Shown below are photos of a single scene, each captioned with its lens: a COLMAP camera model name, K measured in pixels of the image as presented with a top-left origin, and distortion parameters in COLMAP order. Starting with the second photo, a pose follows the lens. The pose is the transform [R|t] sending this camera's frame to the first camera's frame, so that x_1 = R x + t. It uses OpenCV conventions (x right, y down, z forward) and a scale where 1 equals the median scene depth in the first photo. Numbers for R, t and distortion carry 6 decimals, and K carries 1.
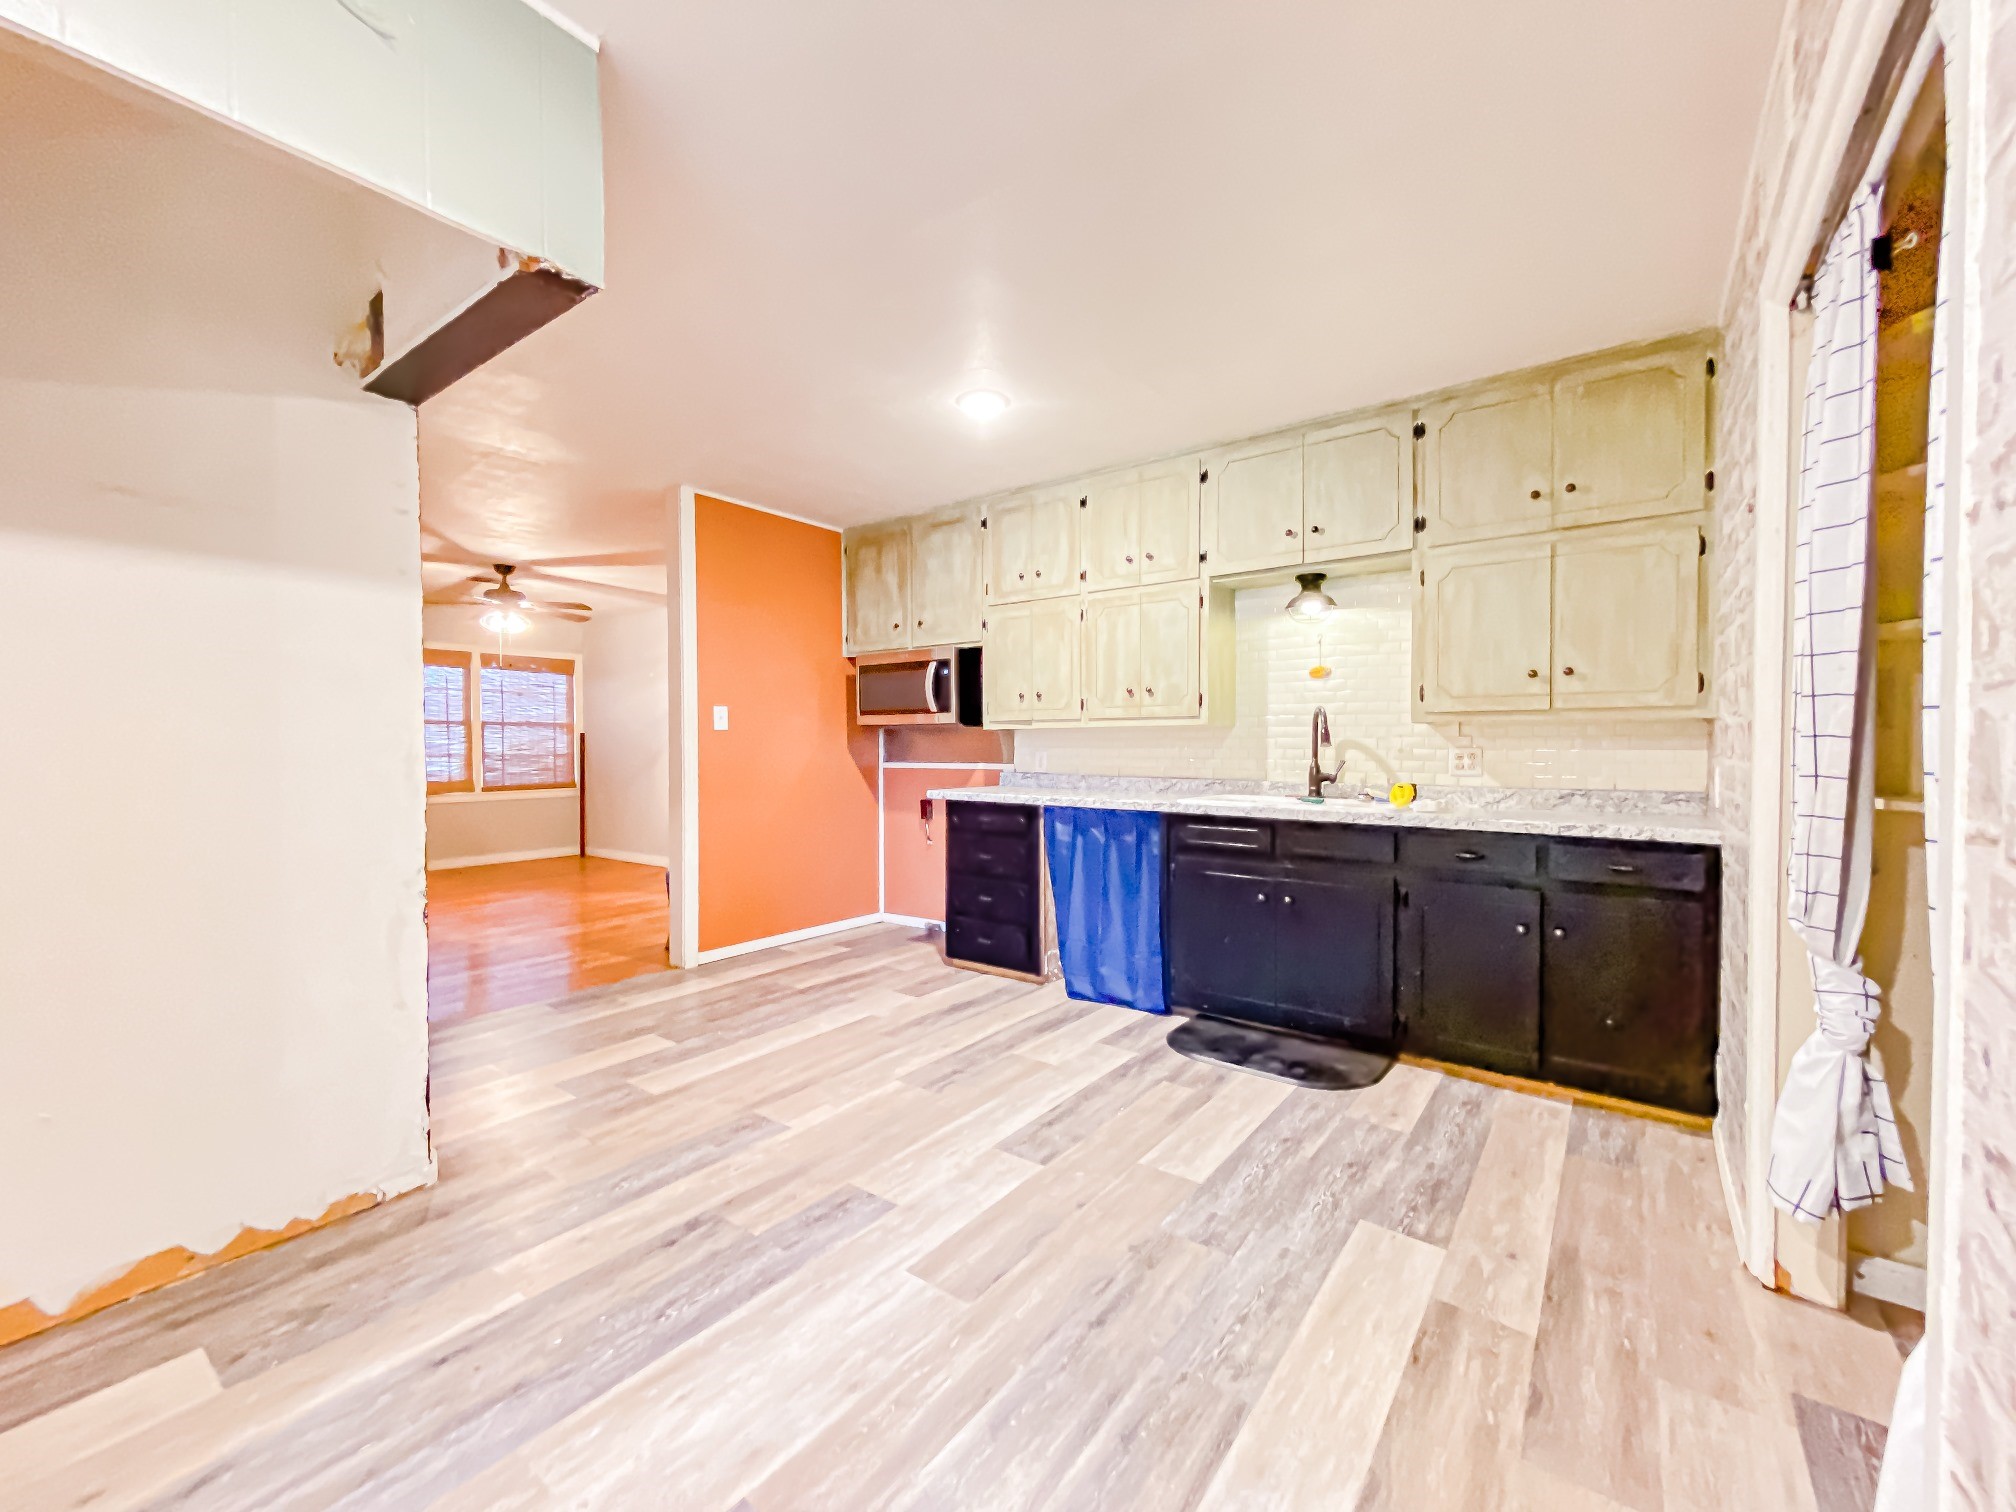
lens RADIAL K [[822.8, 0, 1017.1], [0, 822.8, 760.6], [0, 0, 1]] dist [0.009335, -0.001292]
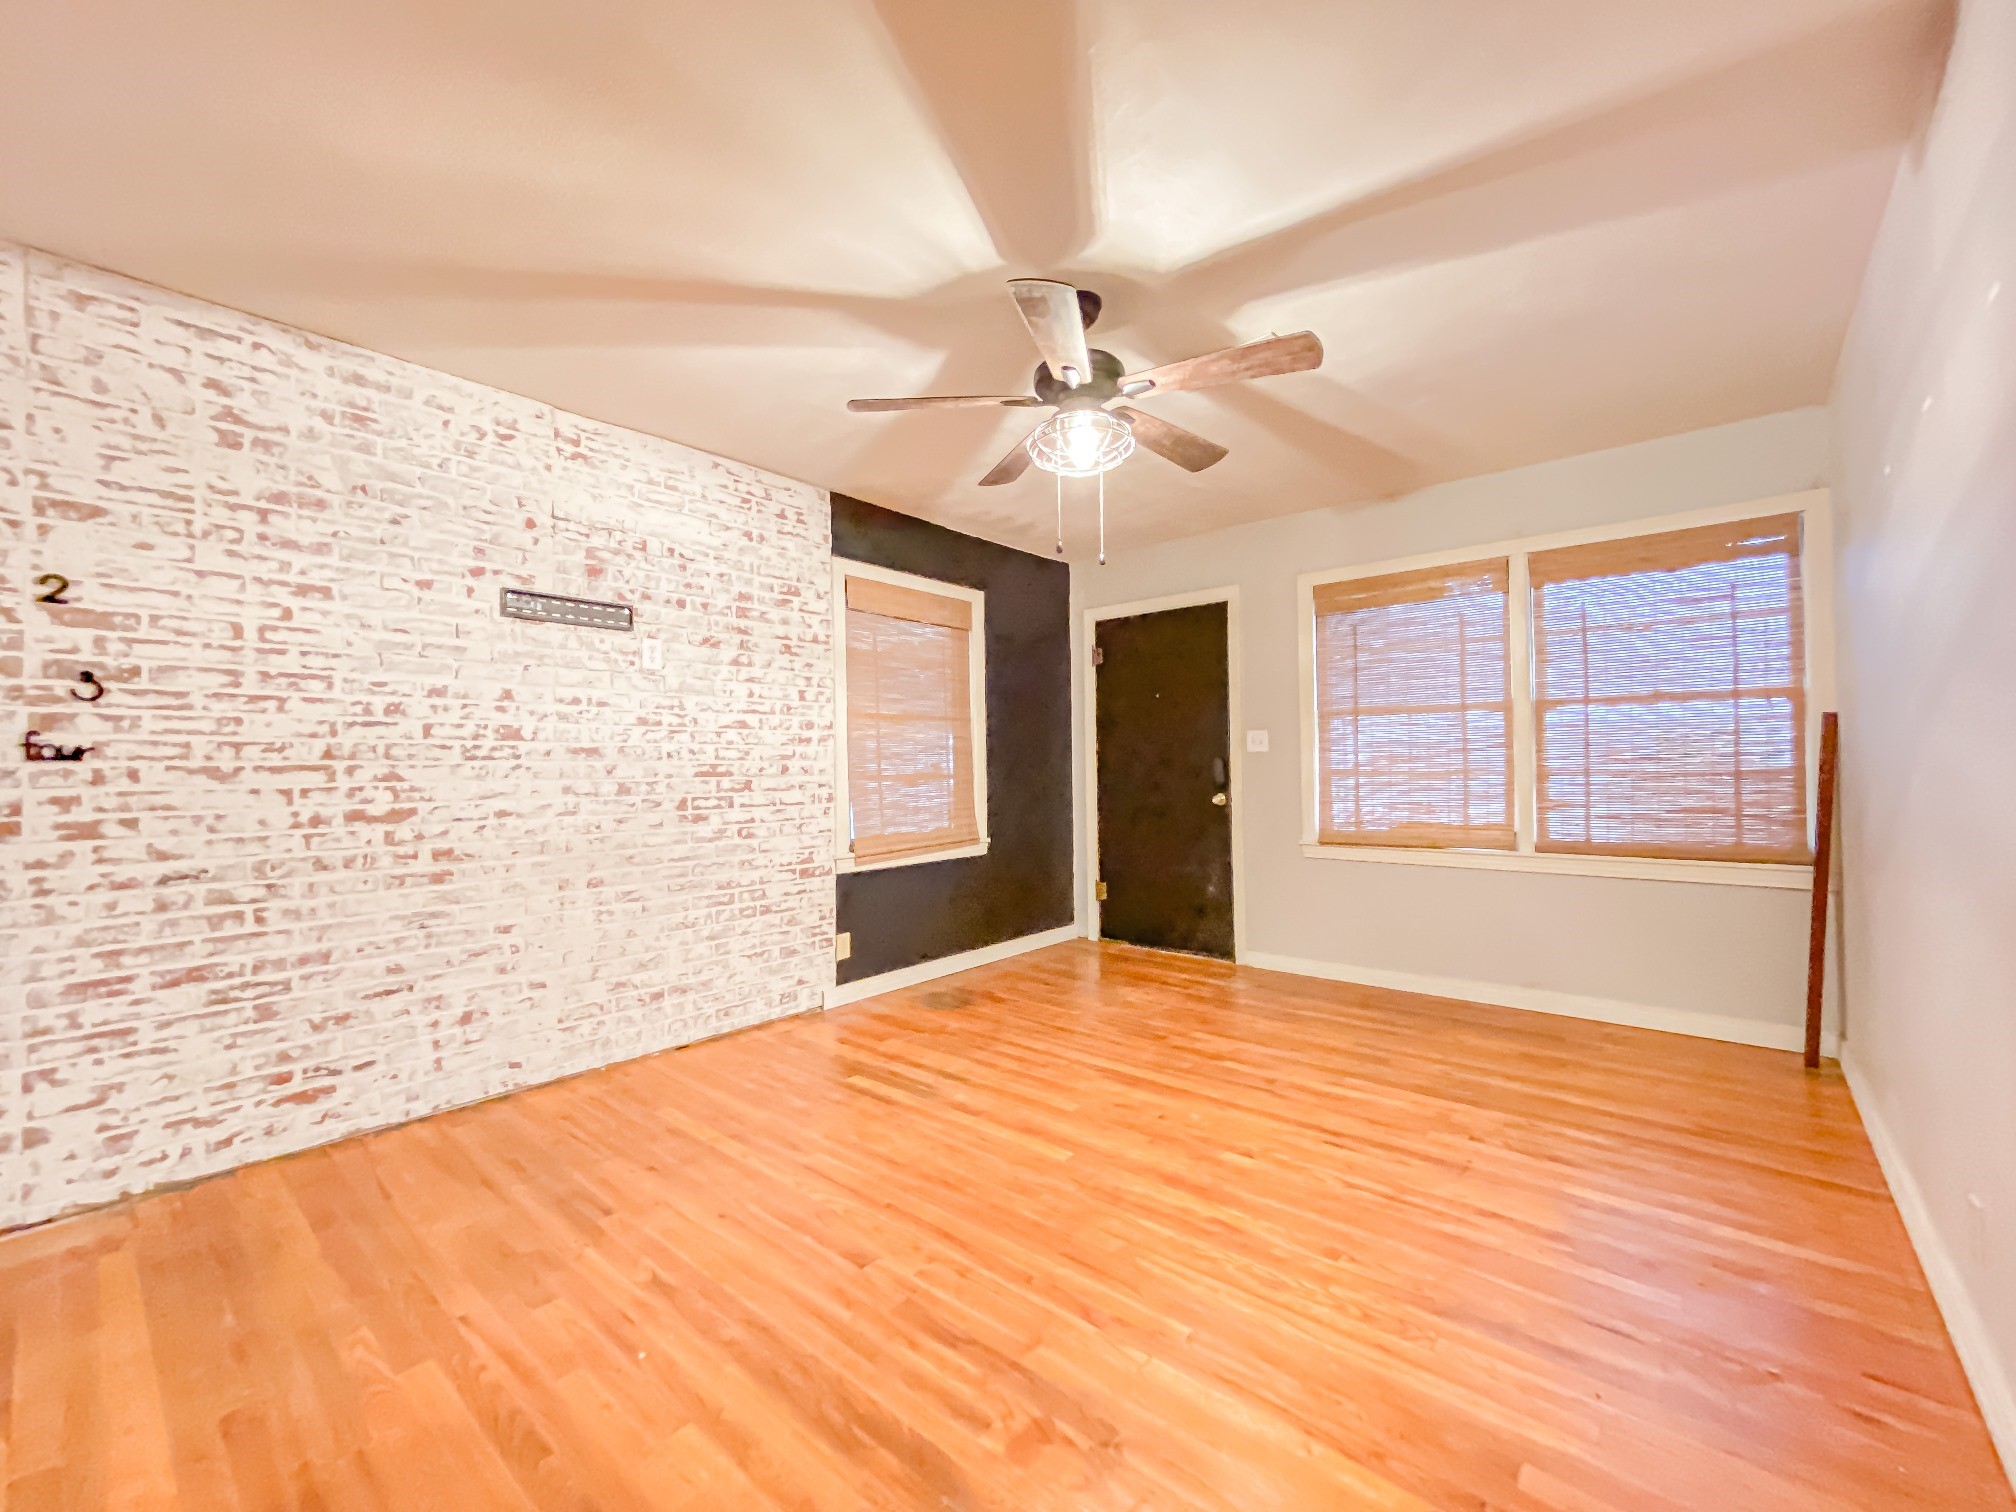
lens RADIAL K [[822.8, 0, 1008.8], [0, 822.8, 763.5], [0, 0, 1]] dist [0.009335, -0.001292]
pose [[-0.080155, -0.002632, -0.996779, -0.217548], [-0.004409, 0.999988, -0.002286, -0.013017], [0.996773, 0.004211, -0.080166, 0.981408]]
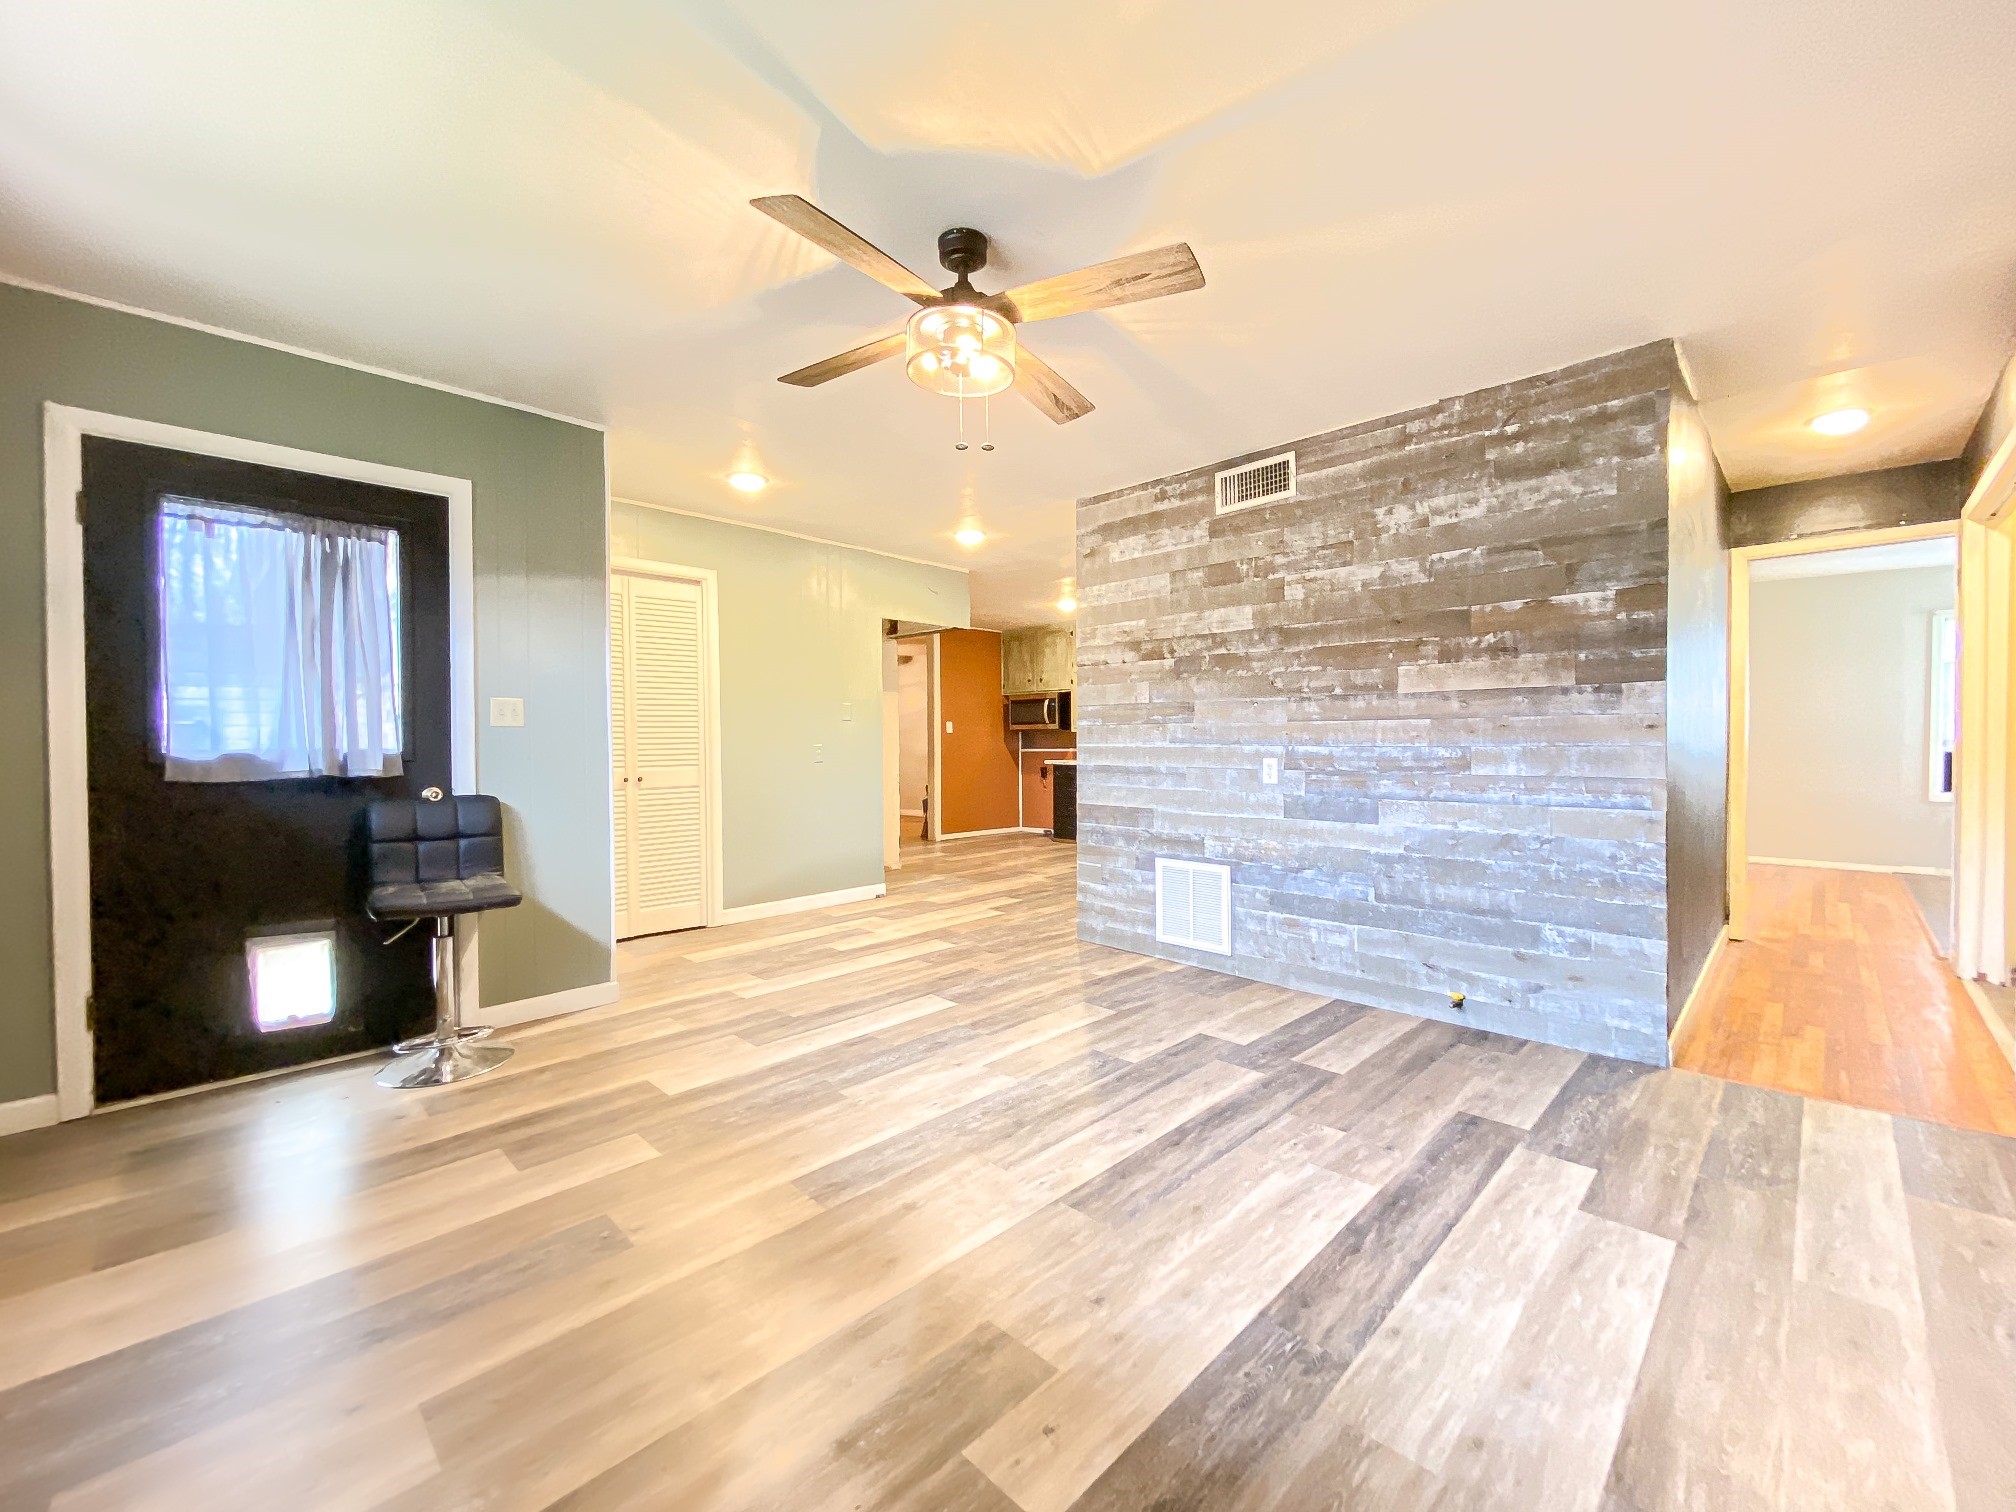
lens RADIAL K [[822.8, 0, 1014.1], [0, 822.8, 756.6], [0, 0, 1]] dist [0.009335, -0.001292]
pose [[0.987475, -0.001491, -0.157769, 0.132117], [0.001349, 0.999999, -0.001006, 0.023745], [0.157770, 0.000780, 0.987476, -0.978846]]
